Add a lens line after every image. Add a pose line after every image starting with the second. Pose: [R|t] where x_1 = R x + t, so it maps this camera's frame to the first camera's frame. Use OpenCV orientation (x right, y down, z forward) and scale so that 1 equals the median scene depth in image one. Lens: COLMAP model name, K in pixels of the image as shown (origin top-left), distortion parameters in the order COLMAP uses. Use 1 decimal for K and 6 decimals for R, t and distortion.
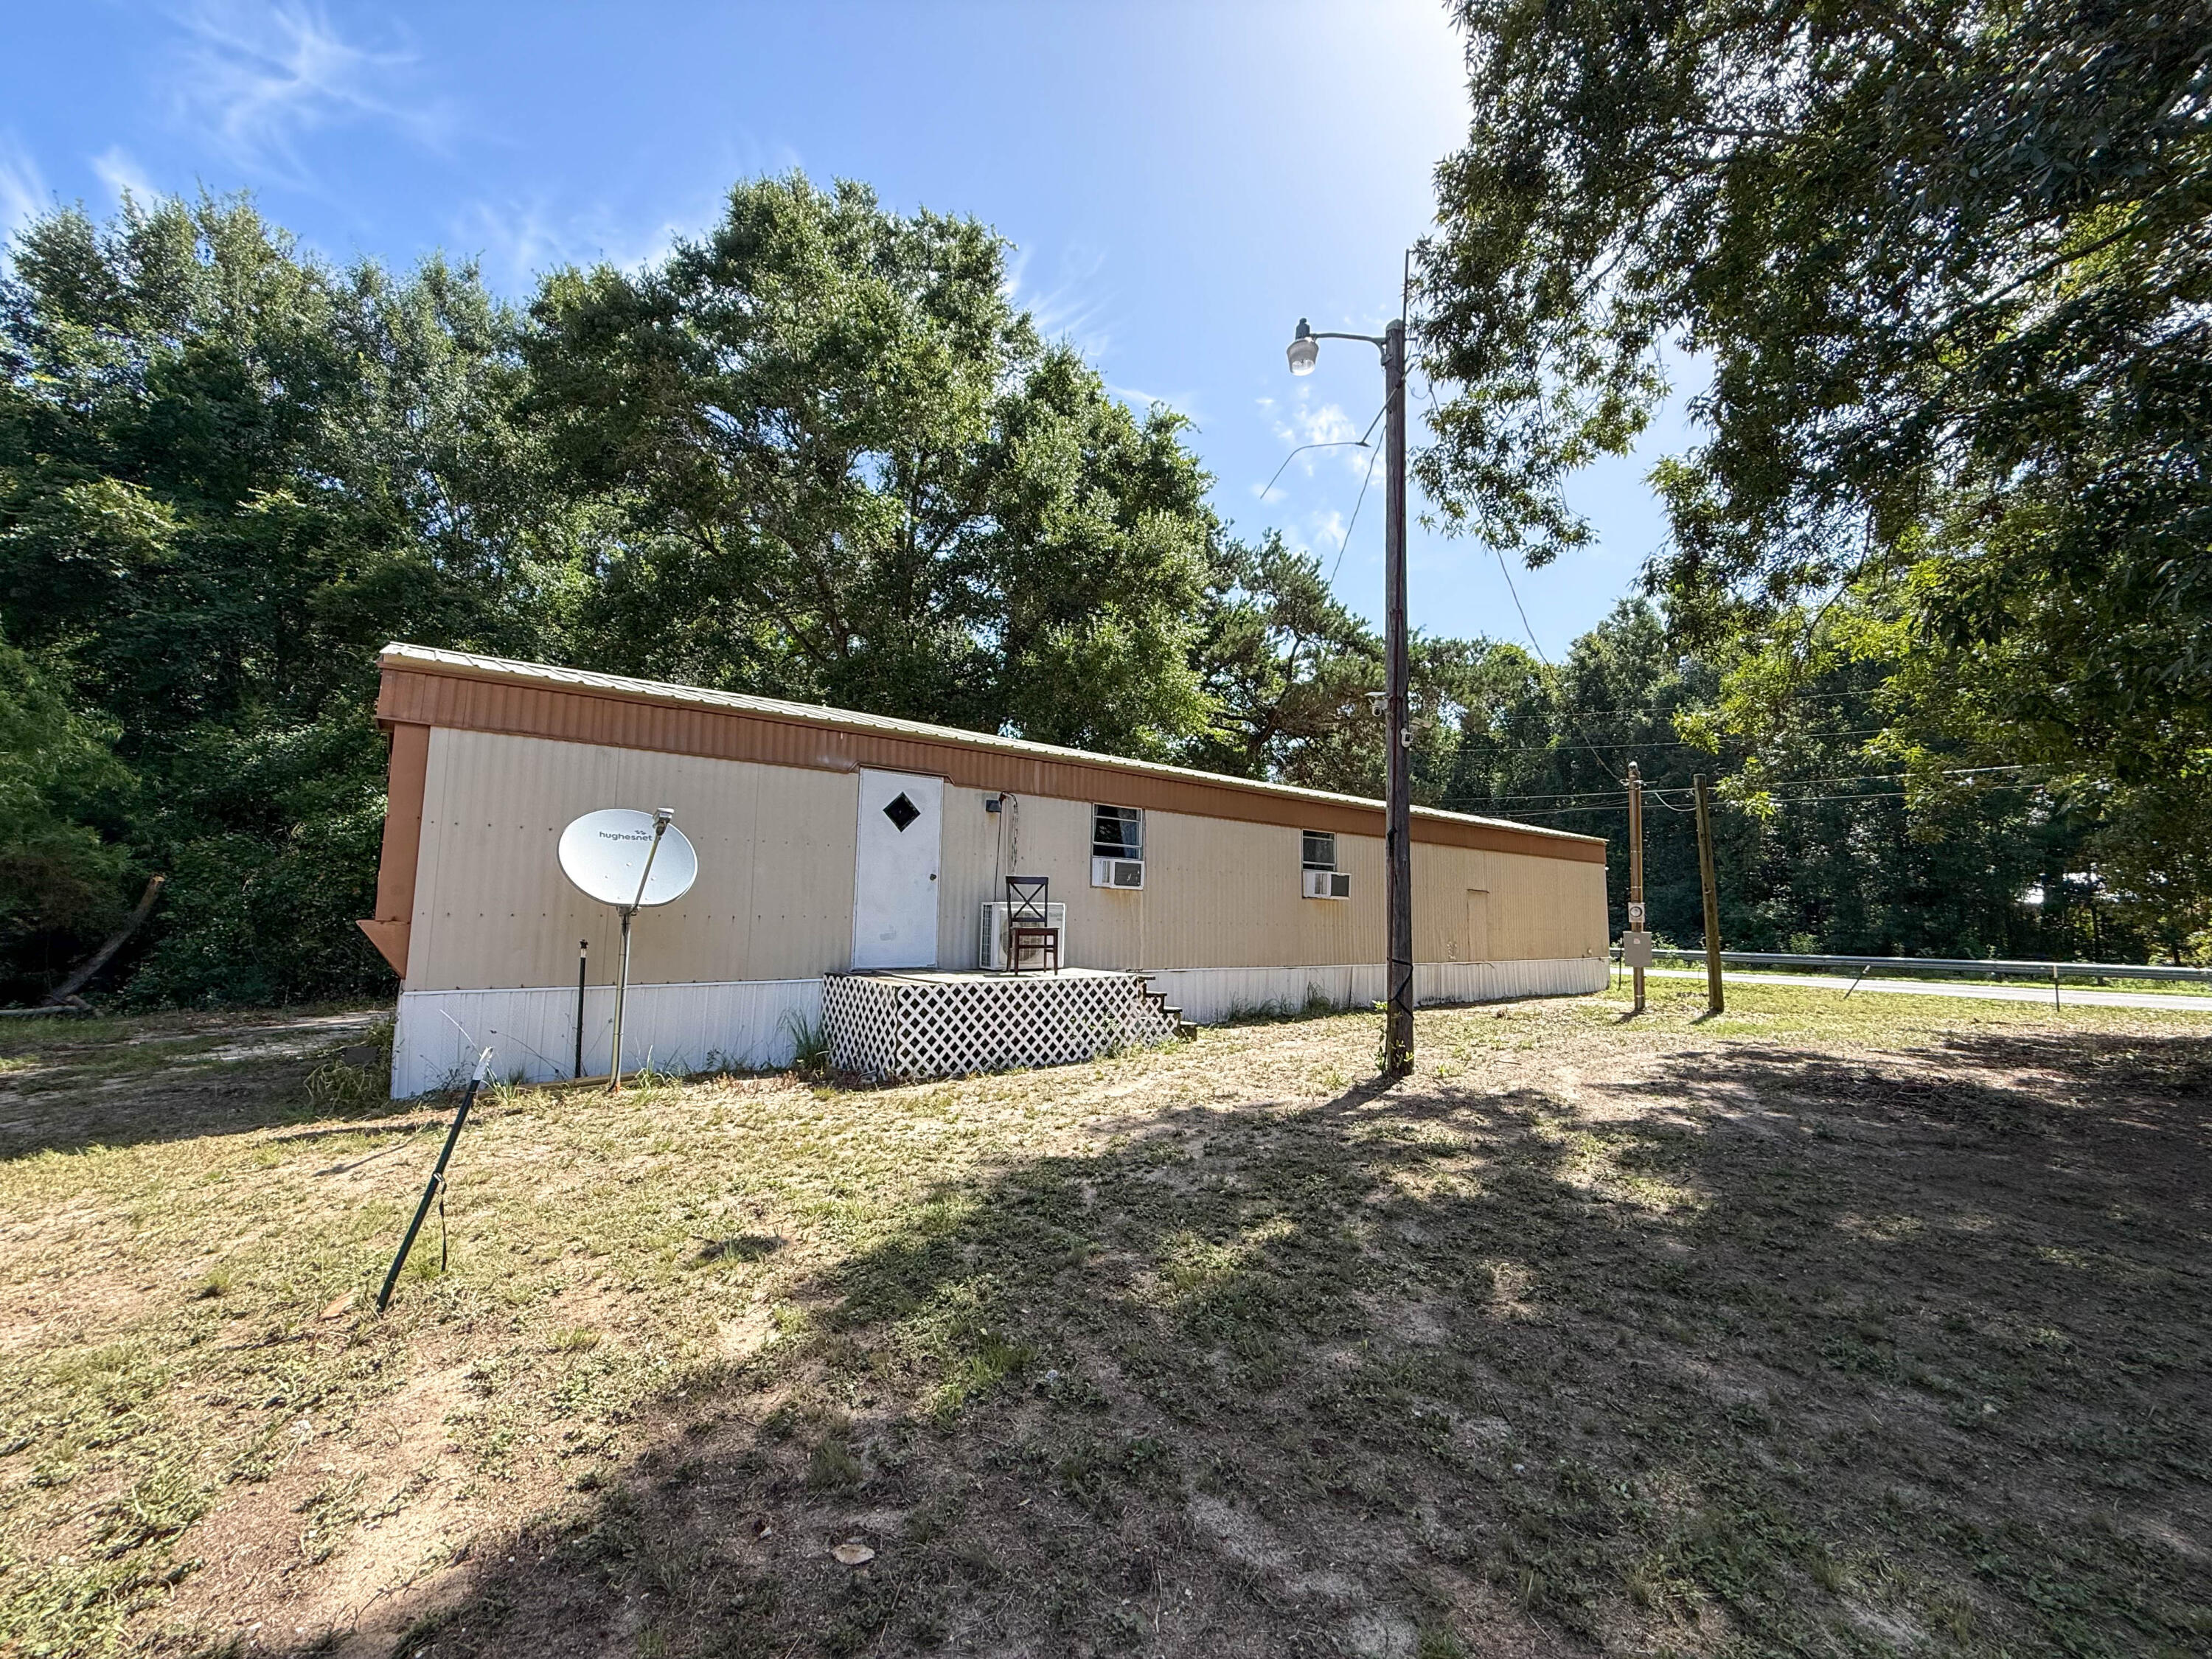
lens RADIAL K [[881.5, 0, 1101.0], [0, 881.5, 826.0], [0, 0, 1]] dist [0.001094, 0.000004]
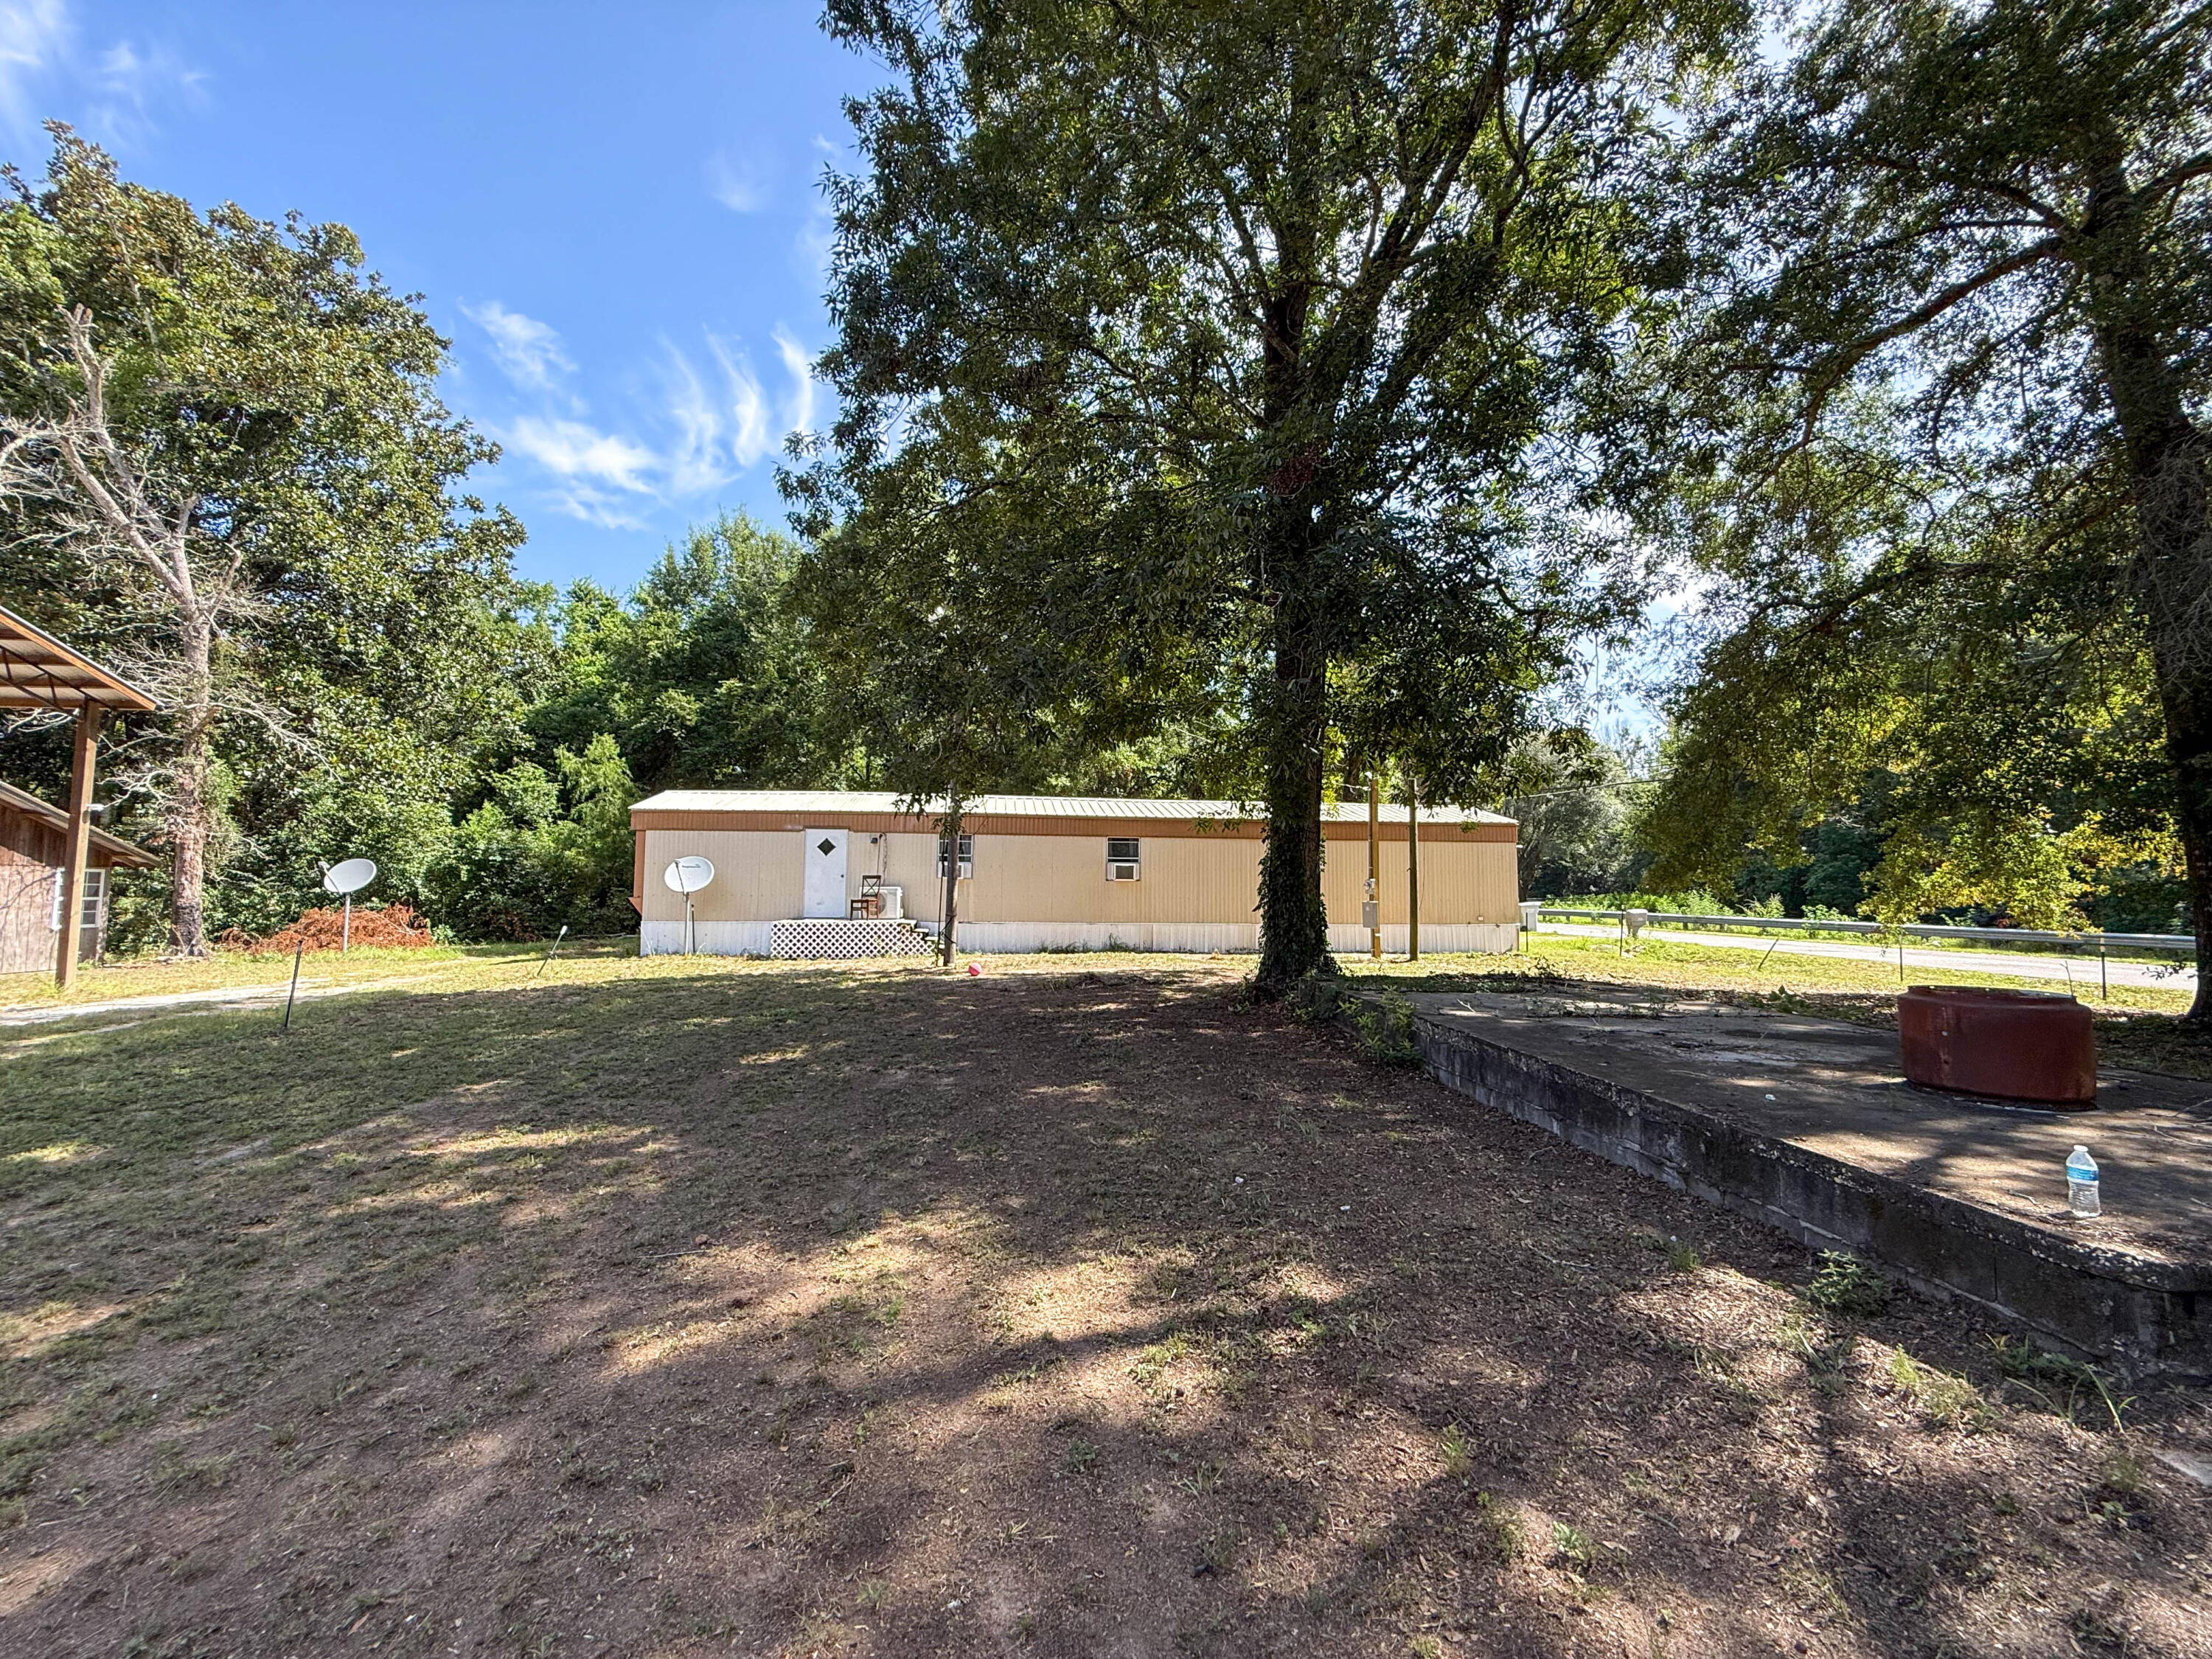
lens RADIAL K [[881.5, 0, 1101.0], [0, 881.5, 826.0], [0, 0, 1]] dist [0.001094, 0.000004]
pose [[0.853183, -0.044882, -0.519677, 1.276462], [0.061200, 0.998023, 0.014280, -0.049181], [0.518009, -0.043988, 0.854244, -0.444725]]
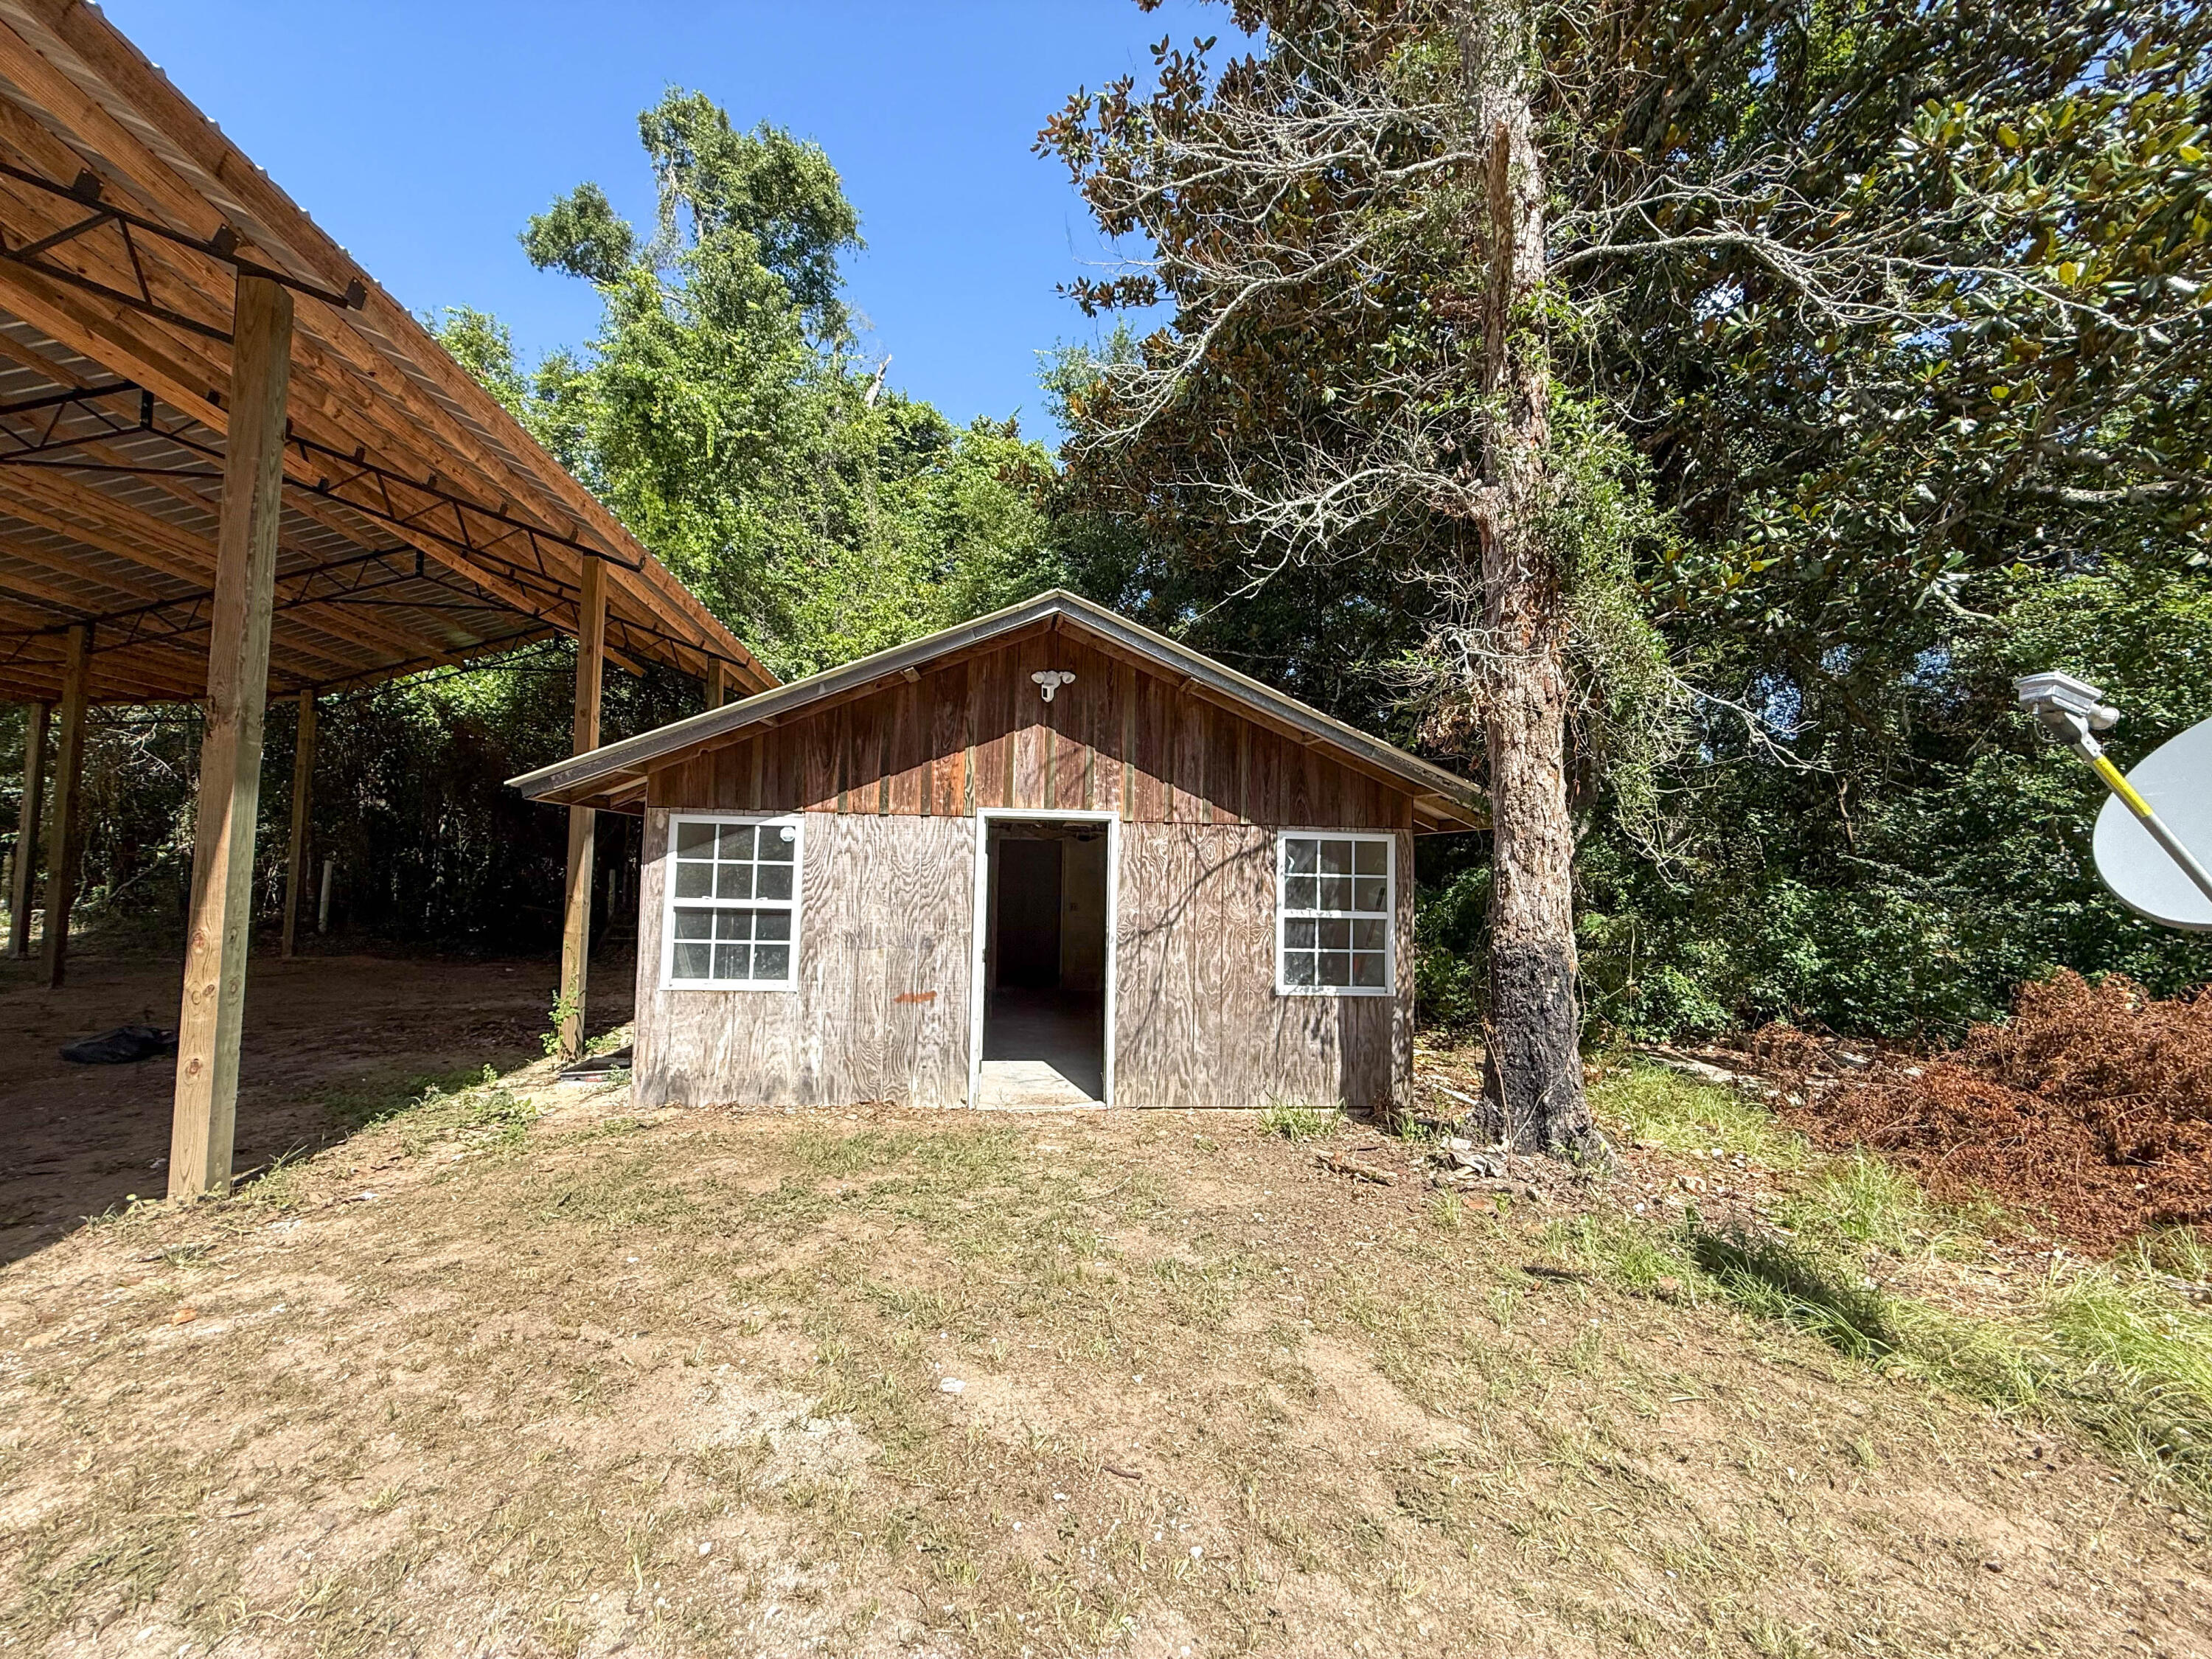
lens RADIAL K [[892.3, 0, 1104.5], [0, 892.3, 813.8], [0, 0, 1]] dist [-0.000205, -0.000074]
pose [[-0.519589, -0.083454, -0.850331, -0.712687], [0.067648, 0.988076, -0.138308, 0.002286], [0.851734, -0.129387, -0.507748, 0.181946]]
